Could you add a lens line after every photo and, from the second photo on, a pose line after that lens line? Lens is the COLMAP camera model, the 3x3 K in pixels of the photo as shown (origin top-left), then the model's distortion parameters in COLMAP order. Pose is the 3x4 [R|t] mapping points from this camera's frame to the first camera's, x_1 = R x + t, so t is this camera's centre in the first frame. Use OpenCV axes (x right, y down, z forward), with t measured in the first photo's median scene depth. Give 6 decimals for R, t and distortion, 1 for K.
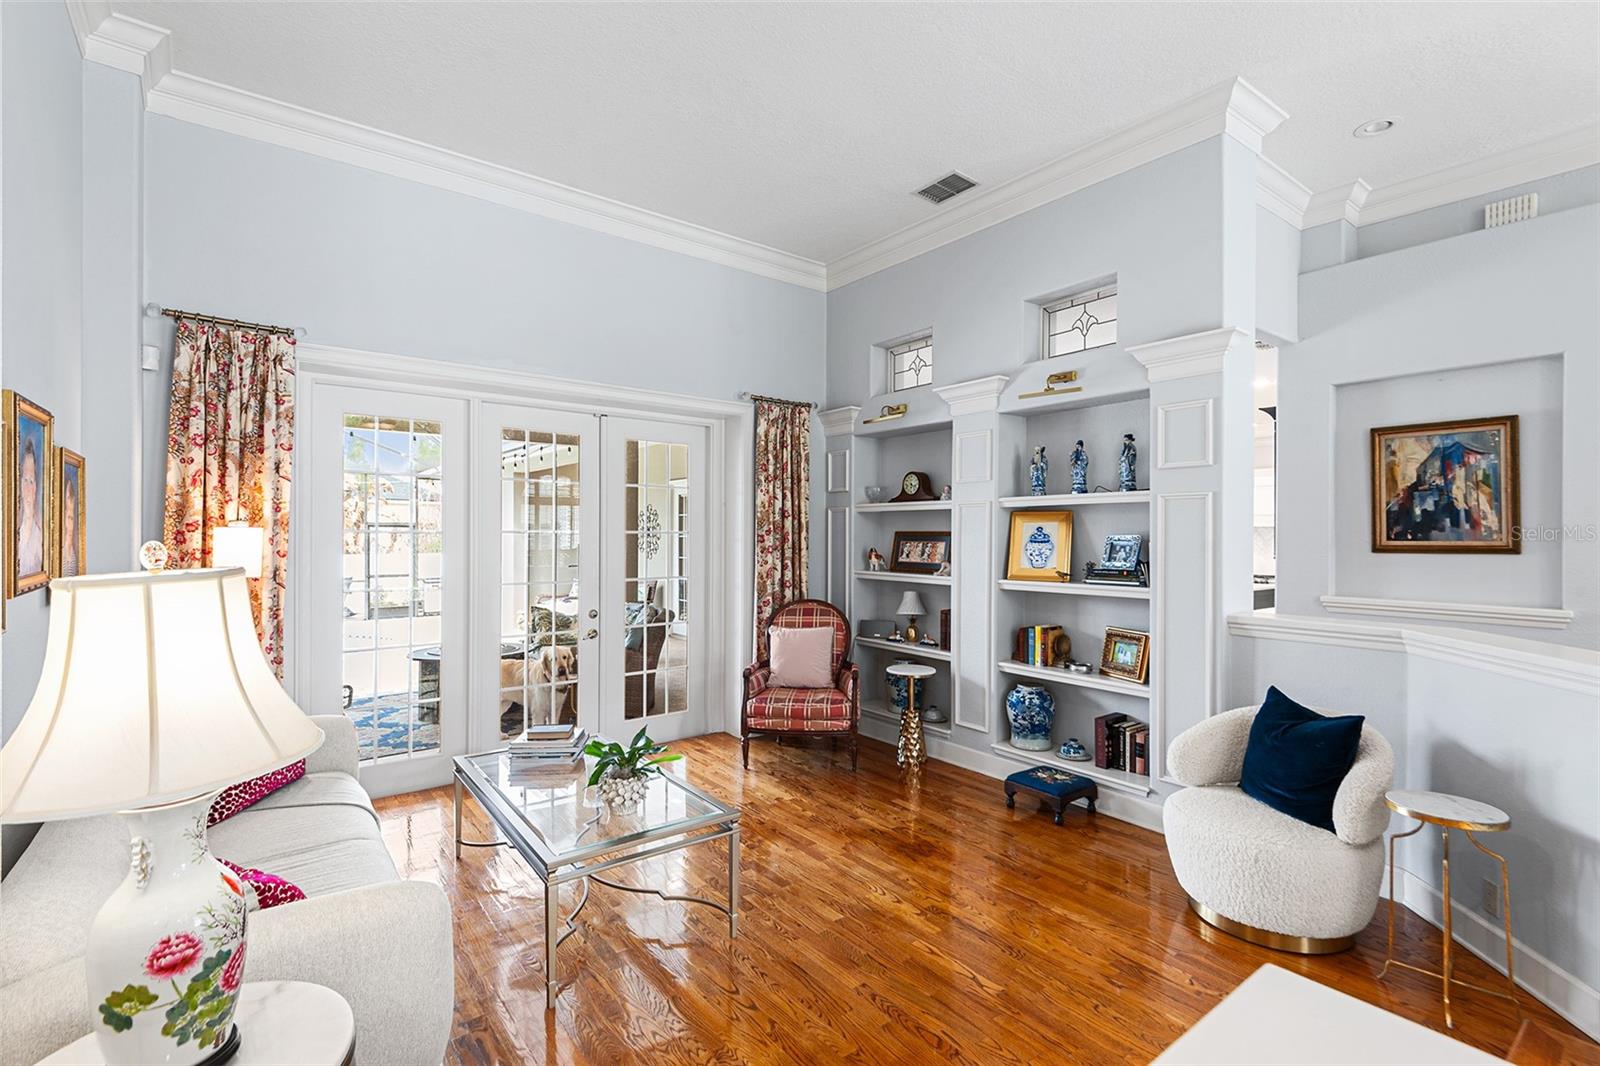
lens RADIAL K [[732.0, 0, 796.1], [0, 732.0, 535.4], [0, 0, 1]] dist [0.022963, -0.013863]
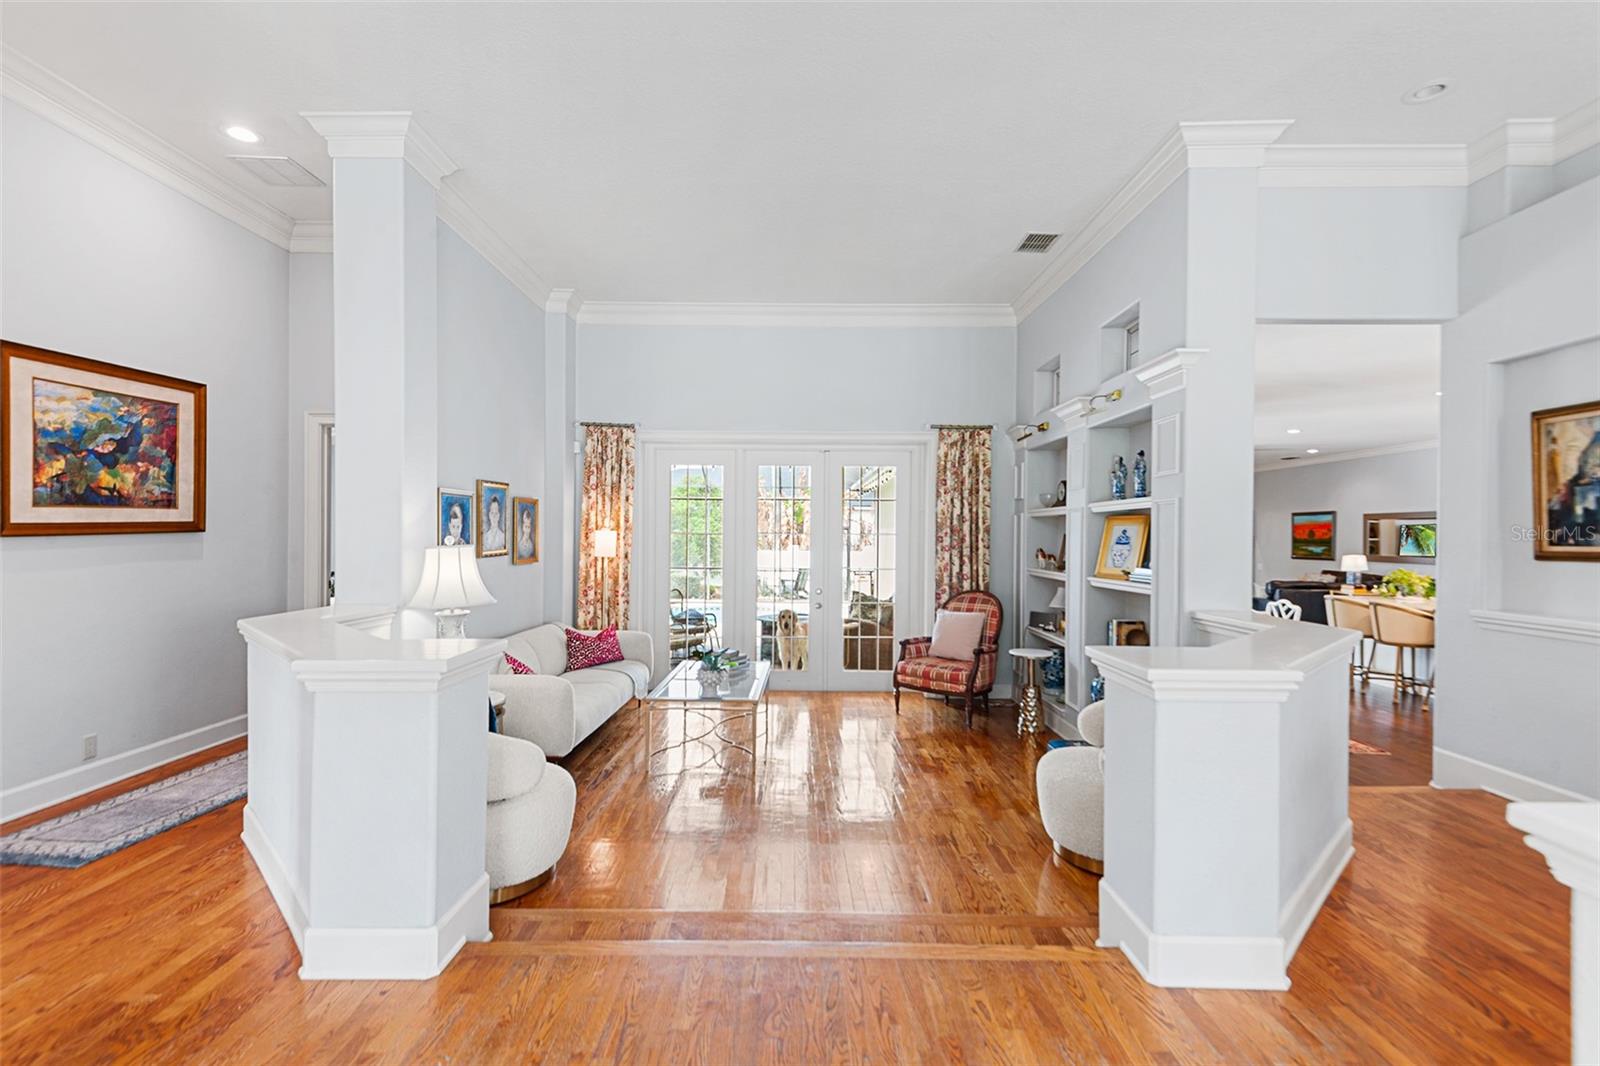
lens RADIAL K [[732.0, 0, 787.0], [0, 732.0, 536.2], [0, 0, 1]] dist [0.022963, -0.013863]
pose [[0.789244, 0.003912, -0.614067, 0.612756], [-0.004769, 0.999989, 0.000241, -0.000085], [0.614061, 0.002738, 0.789254, -0.174880]]
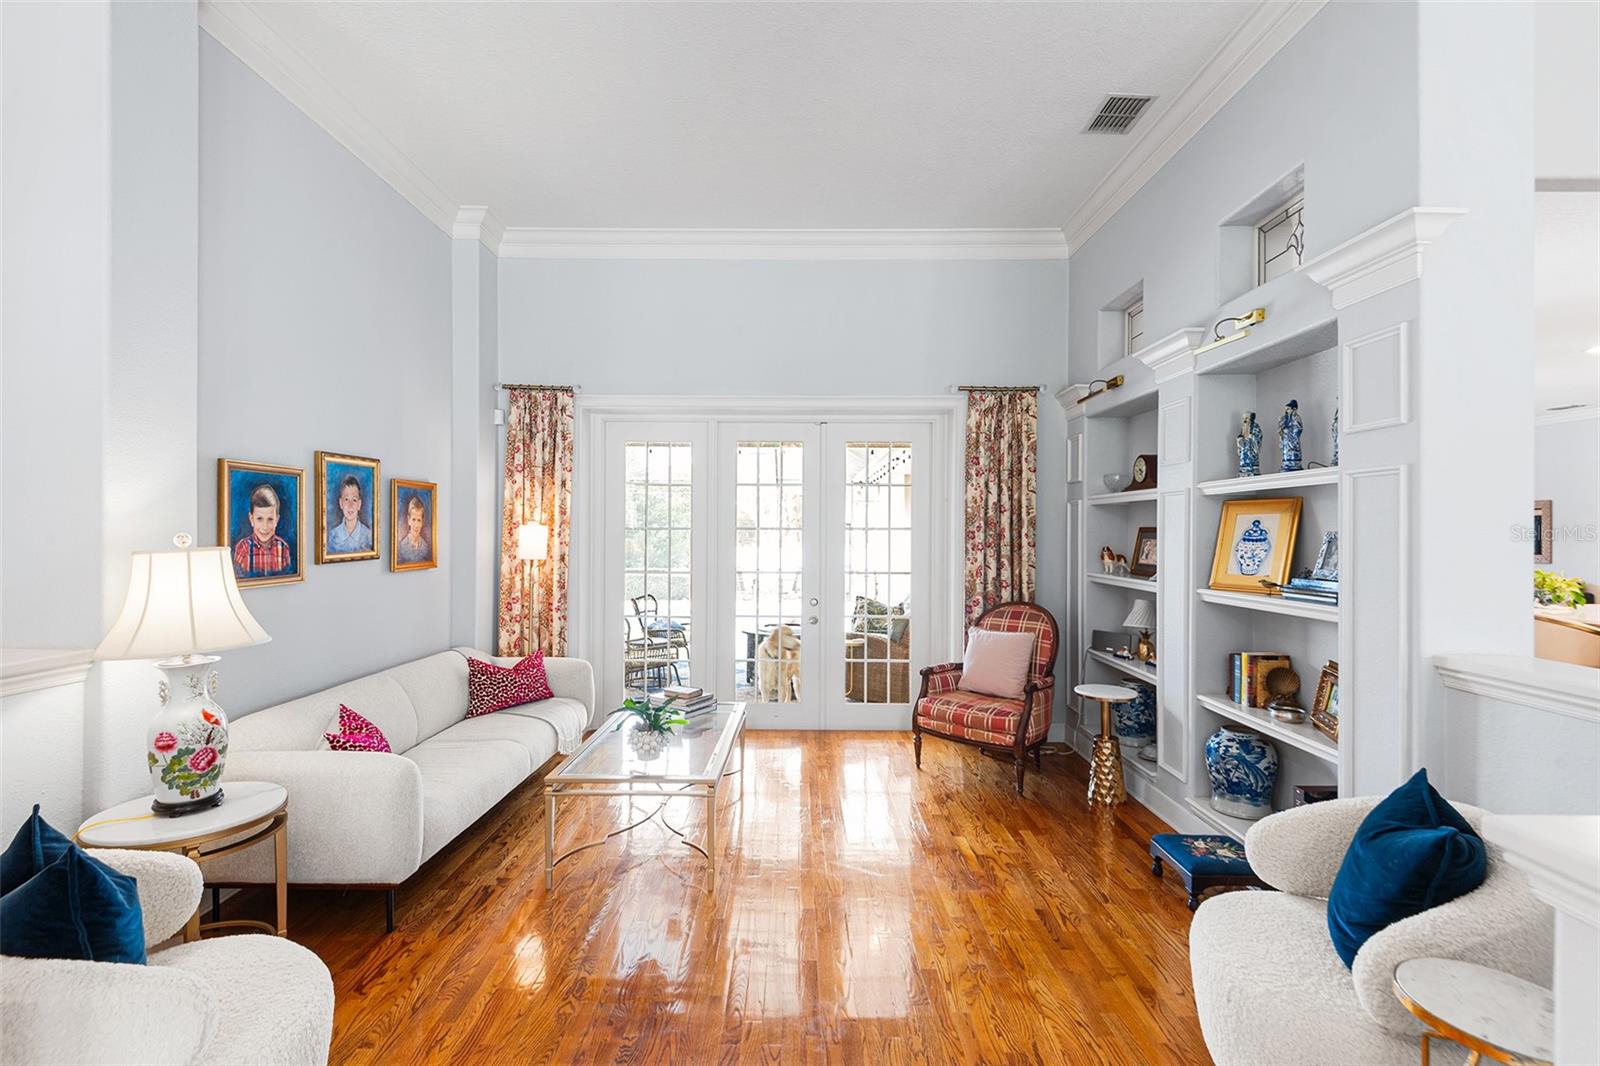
lens RADIAL K [[732.0, 0, 788.4], [0, 732.0, 529.1], [0, 0, 1]] dist [0.022963, -0.013863]
pose [[0.788823, -0.001696, -0.614618, 0.421152], [-0.001320, 0.999989, -0.004452, 0.001430], [0.614619, 0.004323, 0.788812, 0.115774]]
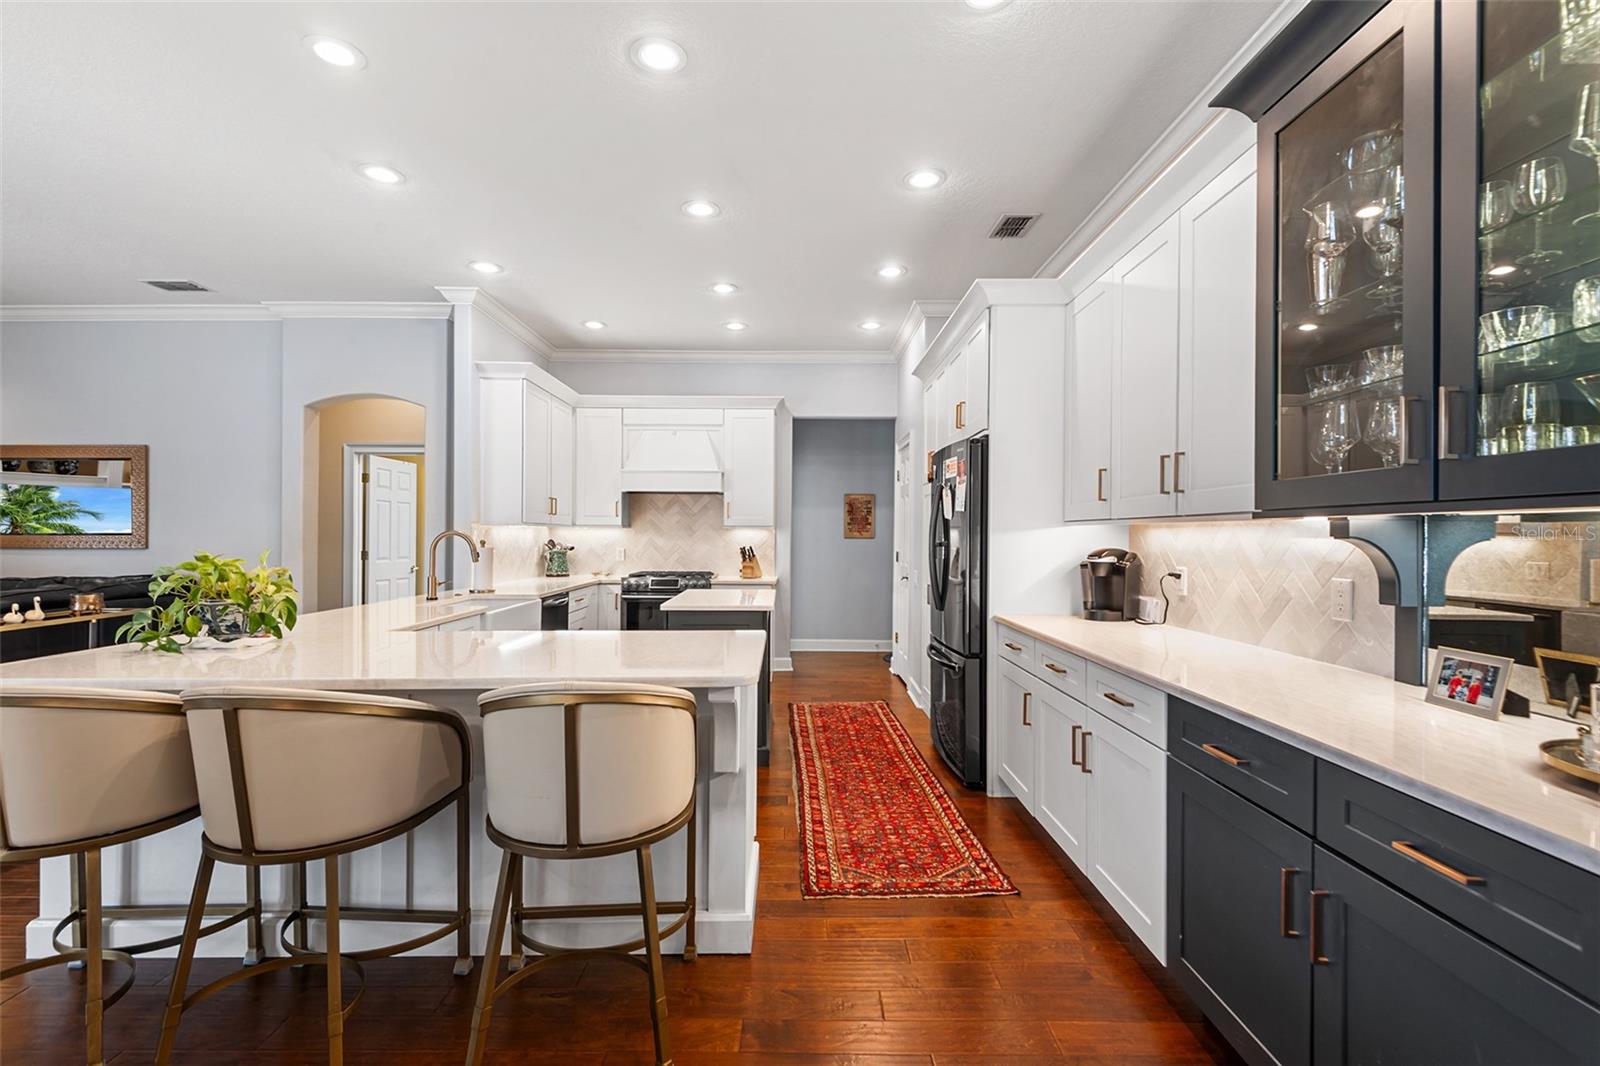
lens RADIAL K [[732.0, 0, 798.5], [0, 732.0, 534.1], [0, 0, 1]] dist [0.022963, -0.013863]
pose [[0.607797, -0.002534, 0.794088, 0.513762], [-0.001347, 0.999990, 0.004223, 0.054478], [-0.794091, -0.003636, 0.607788, 1.431671]]
